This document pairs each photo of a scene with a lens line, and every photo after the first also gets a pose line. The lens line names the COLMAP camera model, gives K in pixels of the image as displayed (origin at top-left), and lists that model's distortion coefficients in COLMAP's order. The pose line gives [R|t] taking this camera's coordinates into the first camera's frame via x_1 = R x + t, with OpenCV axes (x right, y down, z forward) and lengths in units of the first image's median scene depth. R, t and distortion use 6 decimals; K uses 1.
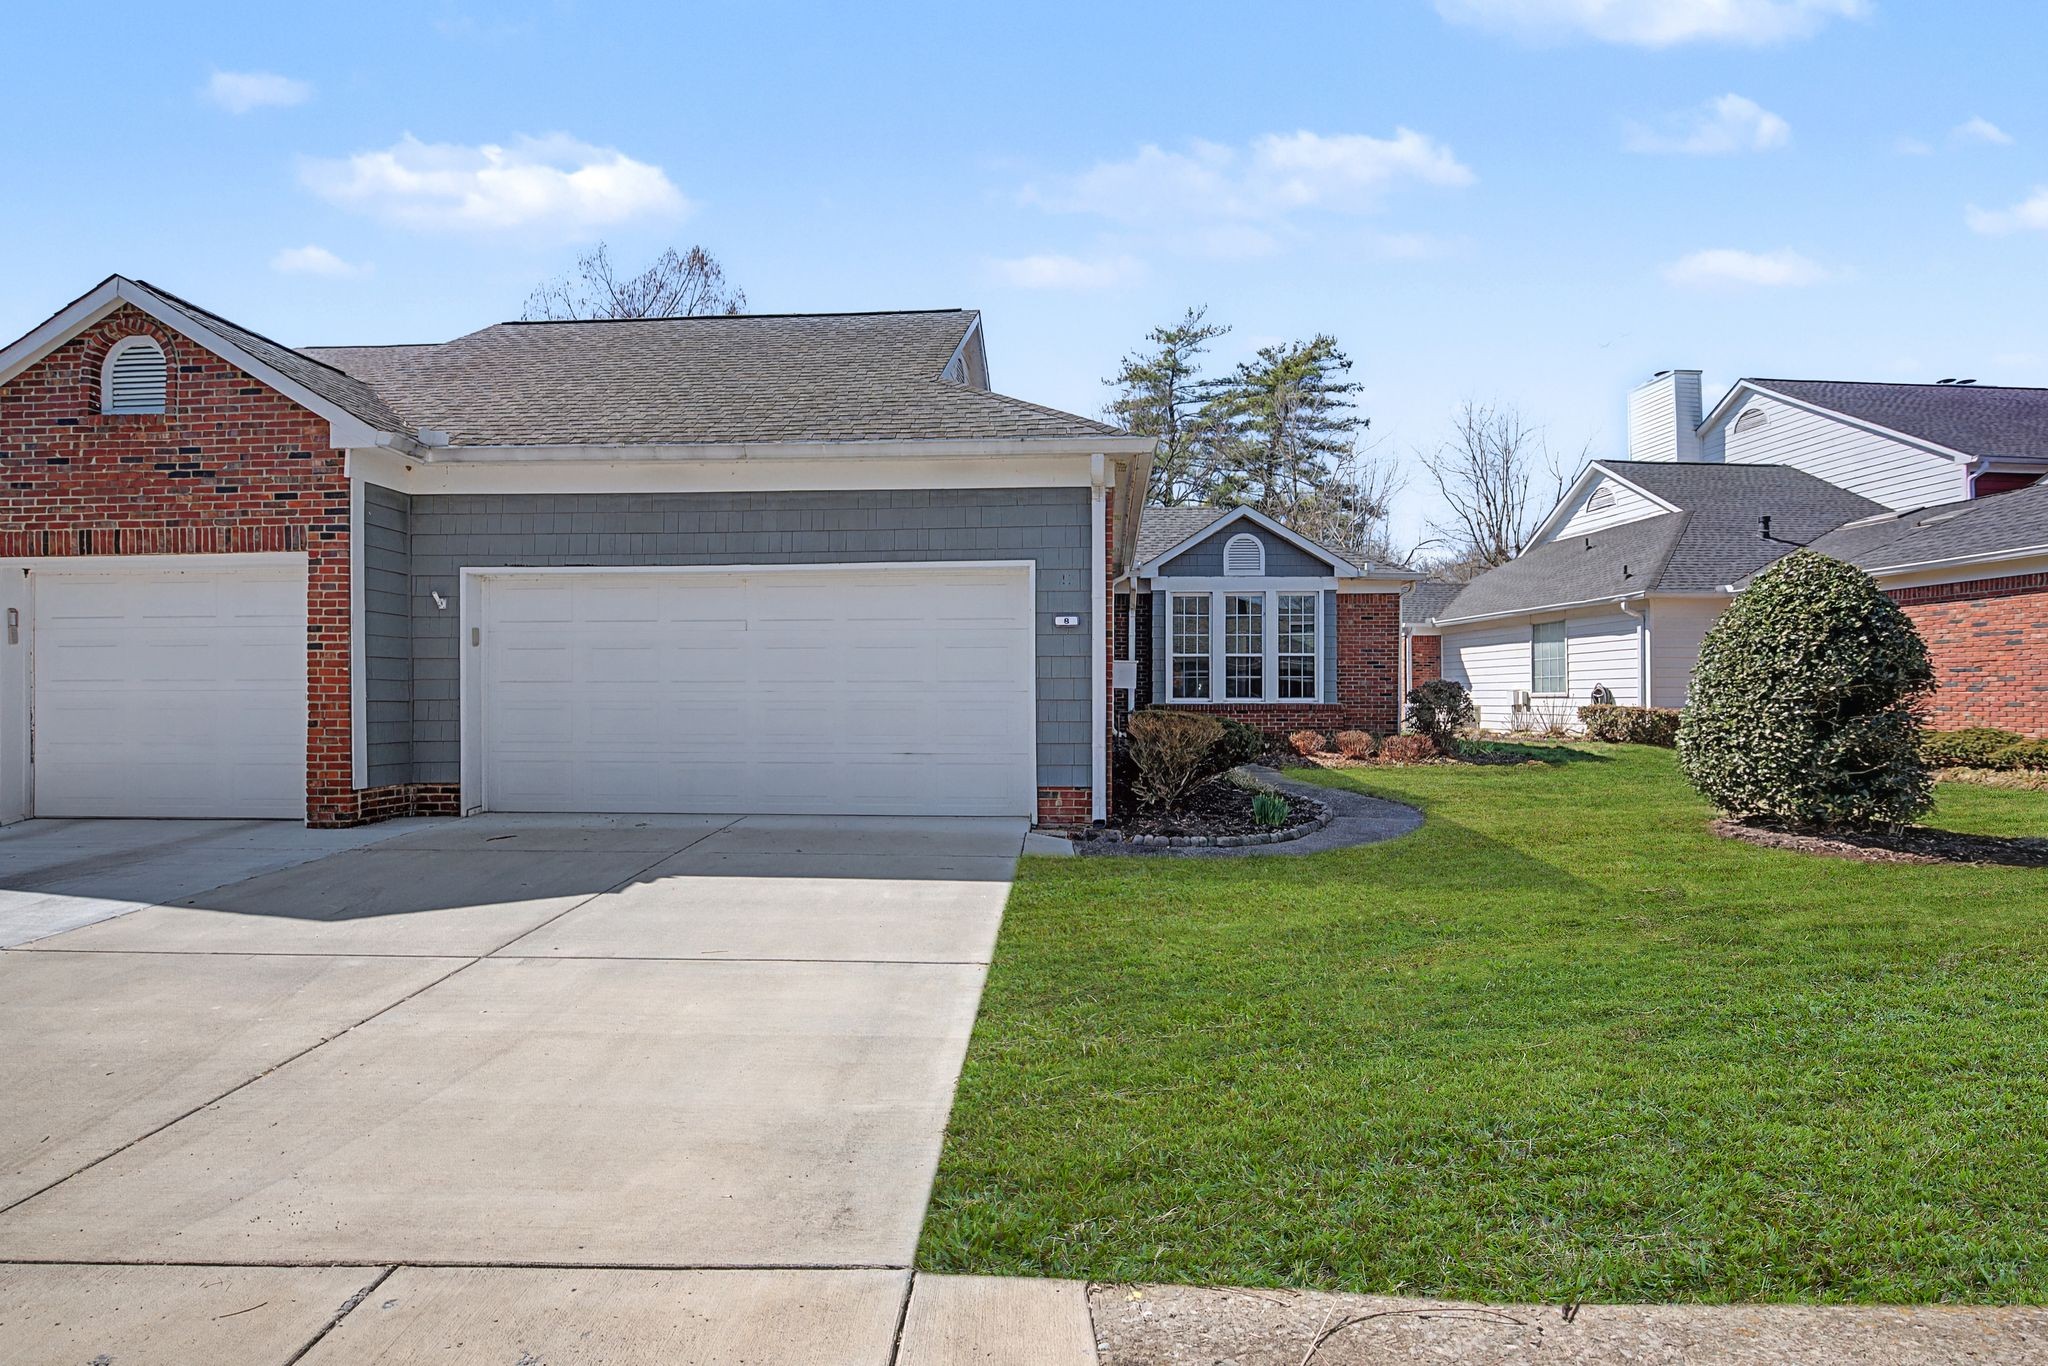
lens RADIAL K [[1014.2, 0, 1064.2], [0, 1014.2, 660.6], [0, 0, 1]] dist [-0.017029, -0.001727]
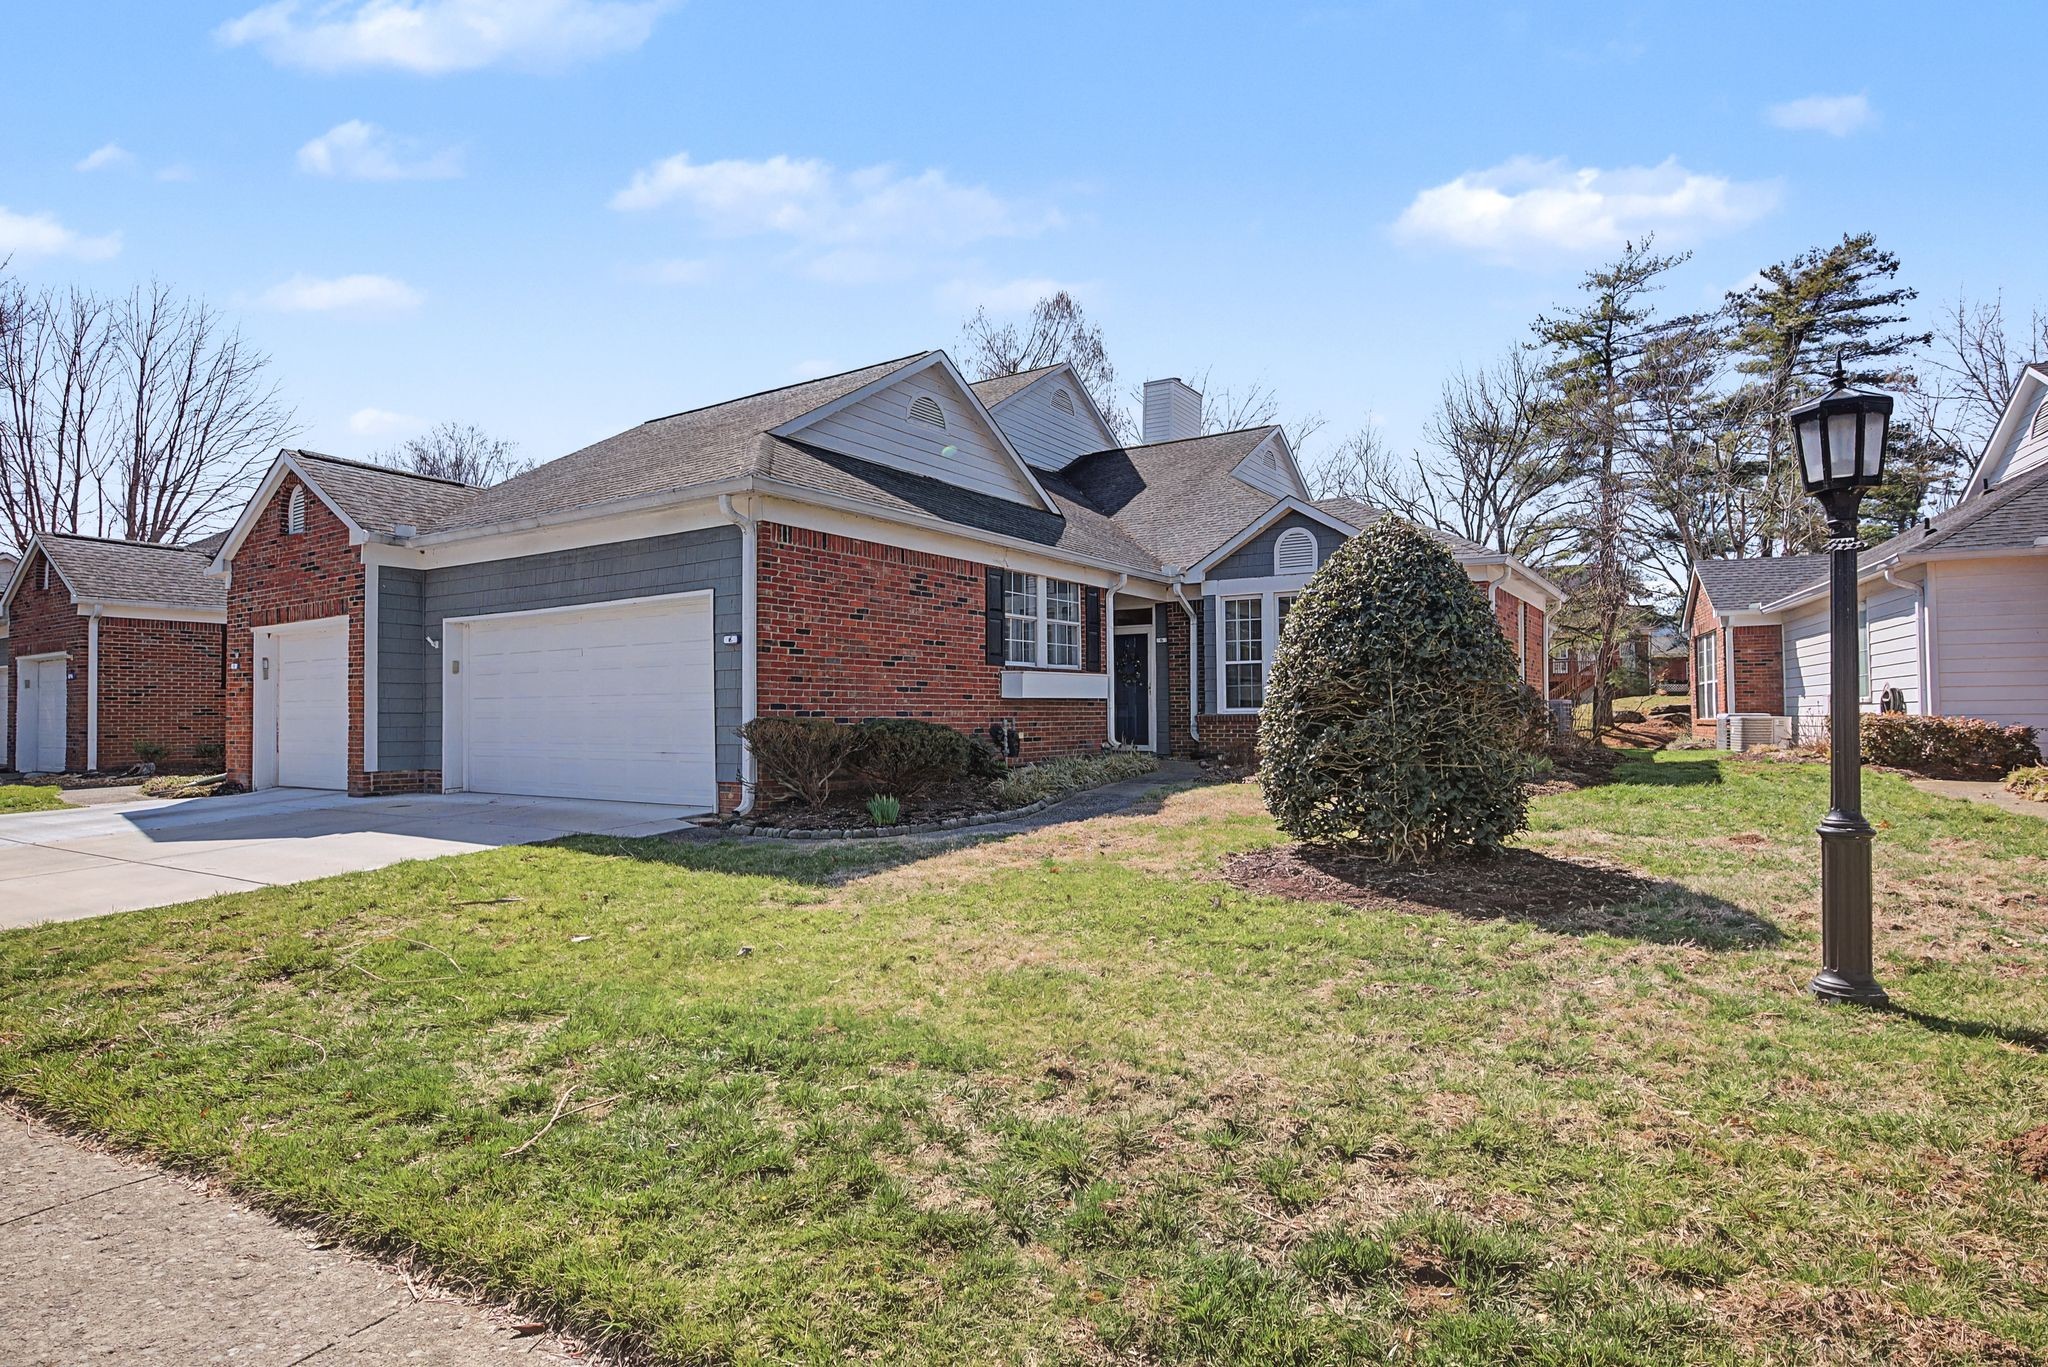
lens RADIAL K [[1030.0, 0, 1024.0], [0, 1030.0, 683.5], [0, 0, 1]] dist [-0.012319, 0.000552]
pose [[0.869952, -0.018471, -0.492790, 0.375766], [0.022956, 0.999732, 0.003053, 0.006199], [0.492601, -0.013968, 0.870143, 0.062324]]
